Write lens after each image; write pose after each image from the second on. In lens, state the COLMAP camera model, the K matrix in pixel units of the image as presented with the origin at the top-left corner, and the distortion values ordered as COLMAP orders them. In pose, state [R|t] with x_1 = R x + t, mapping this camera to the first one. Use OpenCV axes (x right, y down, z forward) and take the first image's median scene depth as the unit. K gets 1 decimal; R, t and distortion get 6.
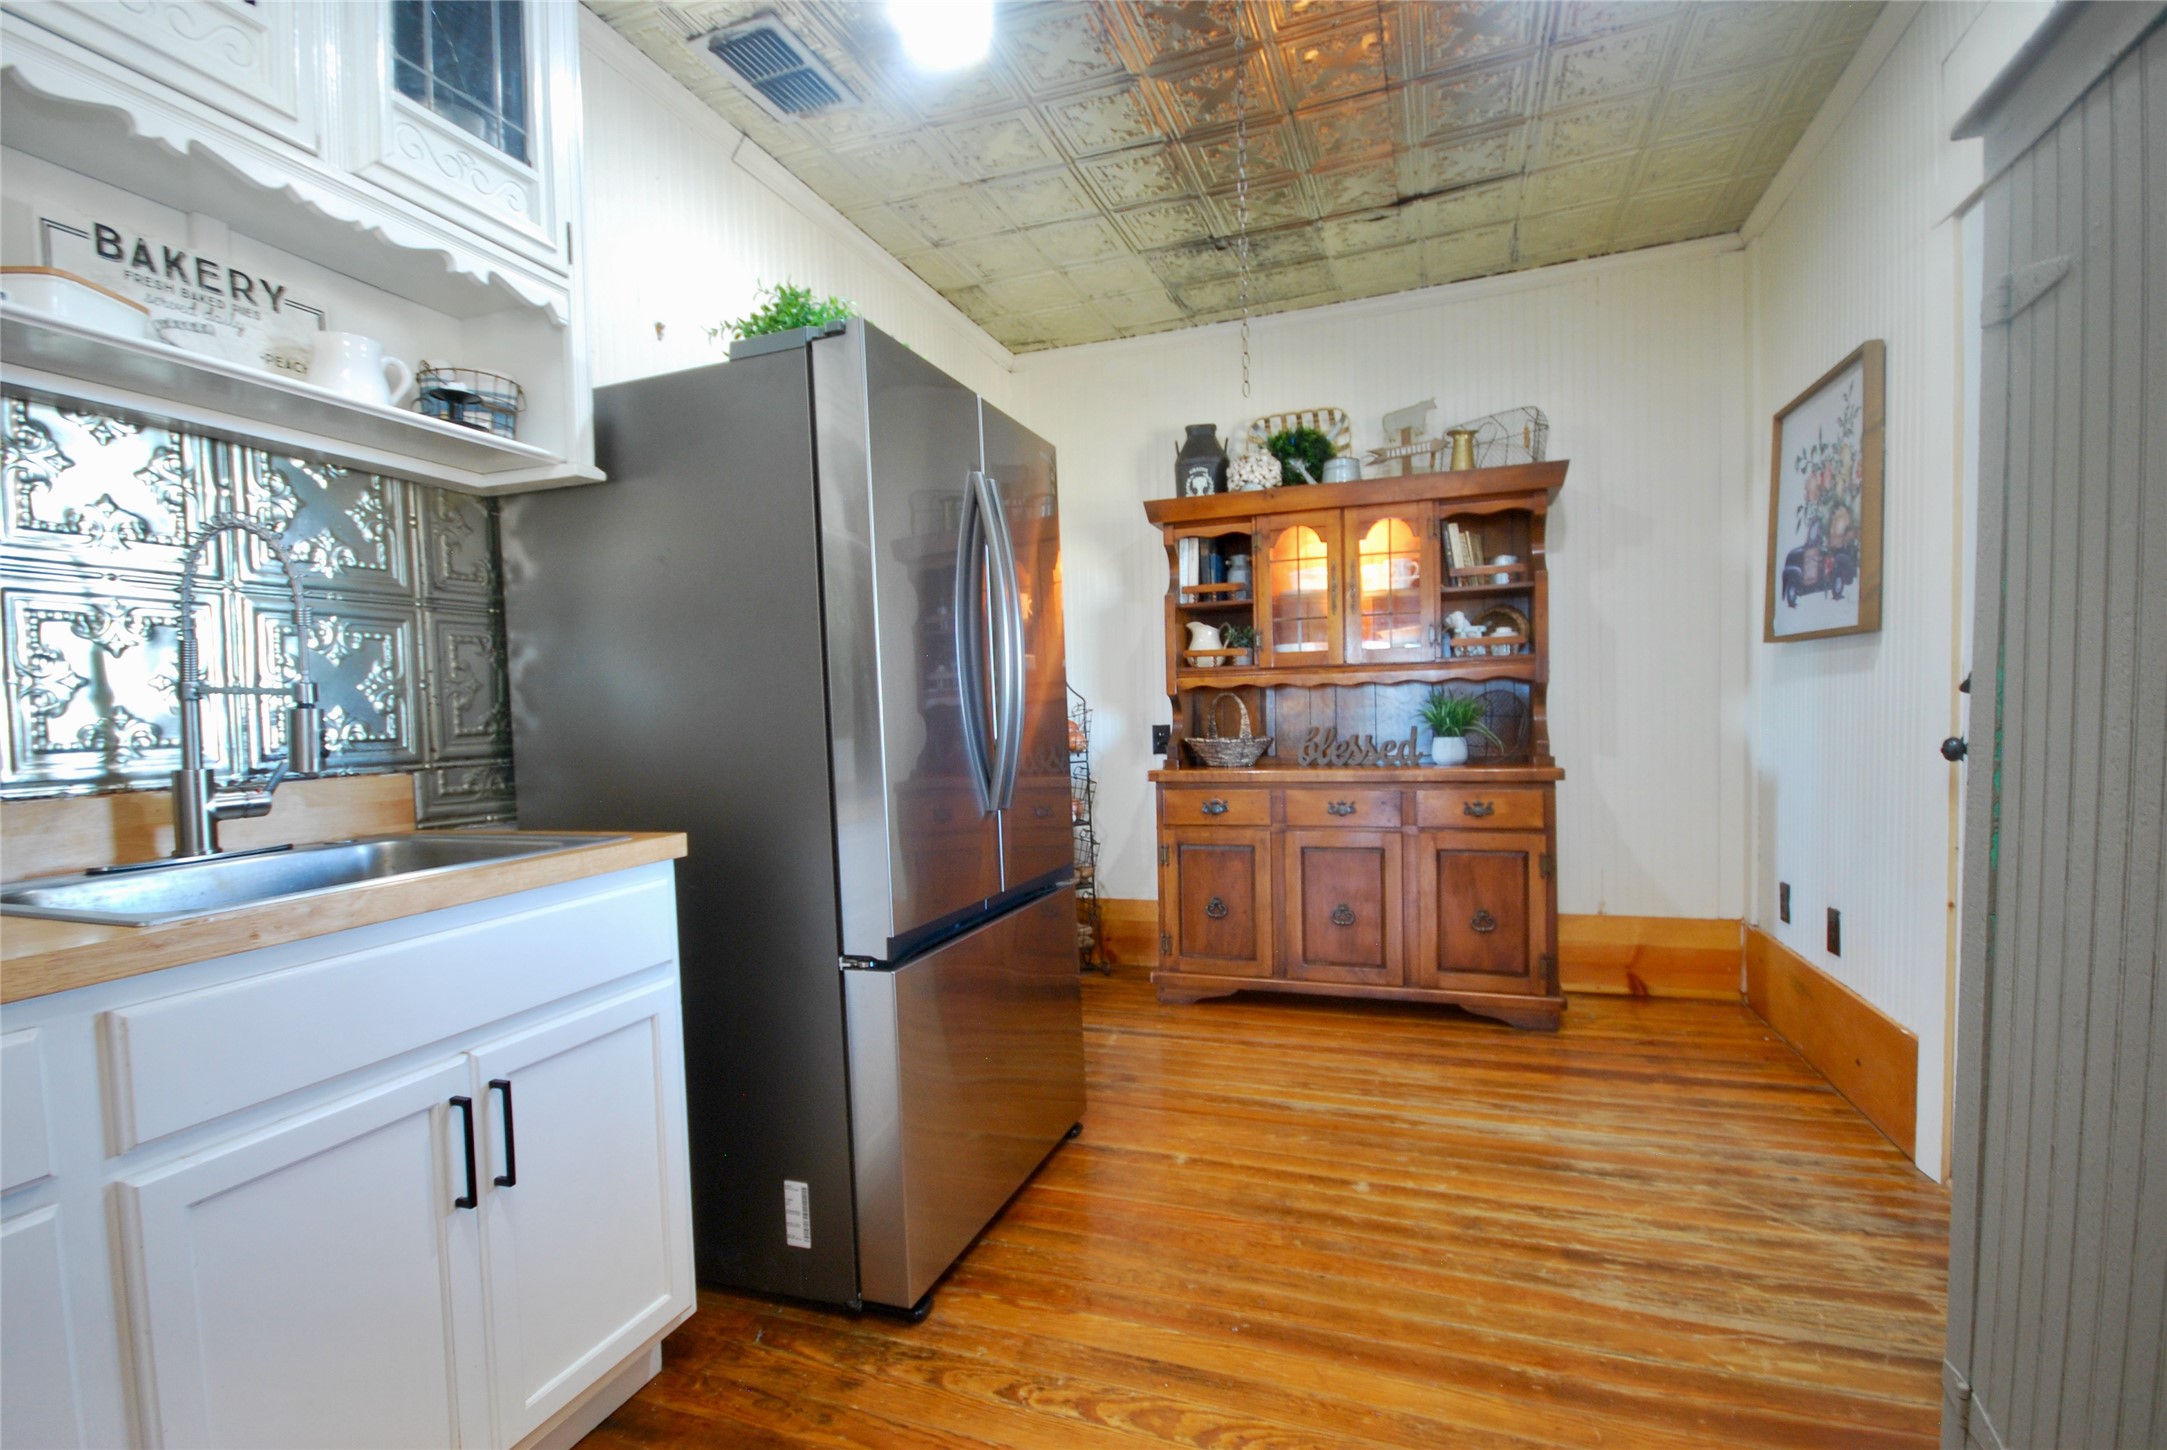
lens RADIAL K [[1025.4, 0, 1096.6], [0, 1025.4, 735.6], [0, 0, 1]] dist [-0.000711, -0.014138]
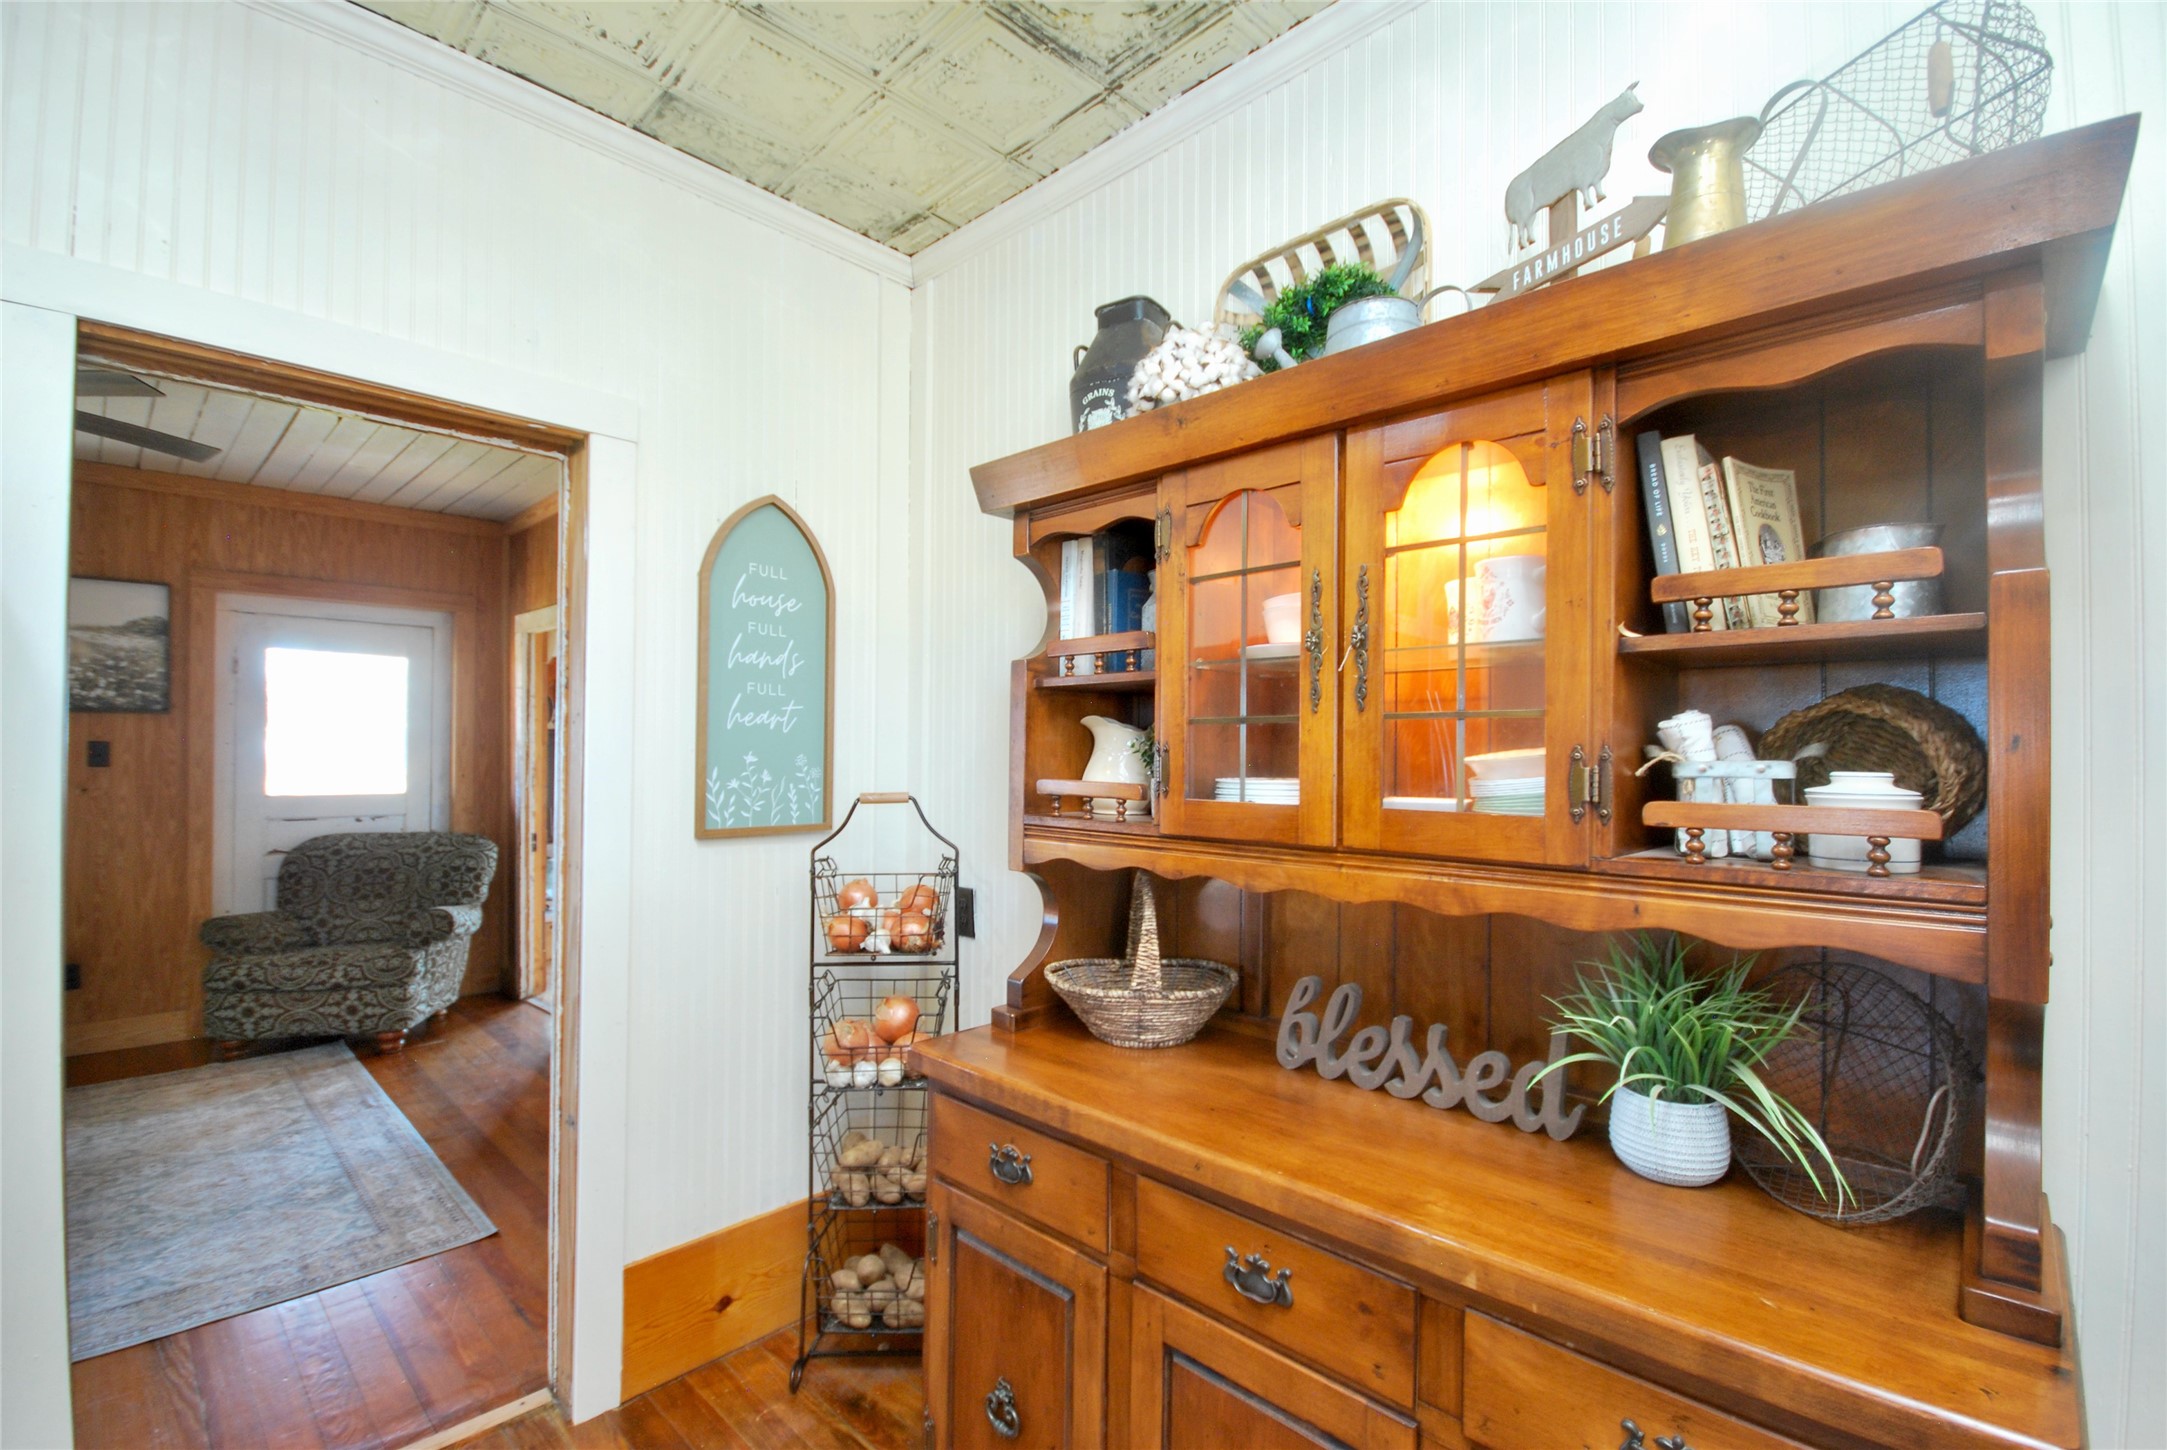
lens RADIAL K [[967.5, 0, 1075.2], [0, 967.5, 740.1], [0, 0, 1]] dist [0.000390, -0.008880]
pose [[0.906788, 0.024468, -0.420876, 0.302691], [-0.036211, 0.999145, -0.019932, -0.098349], [0.420029, 0.033315, 0.906899, 0.644436]]
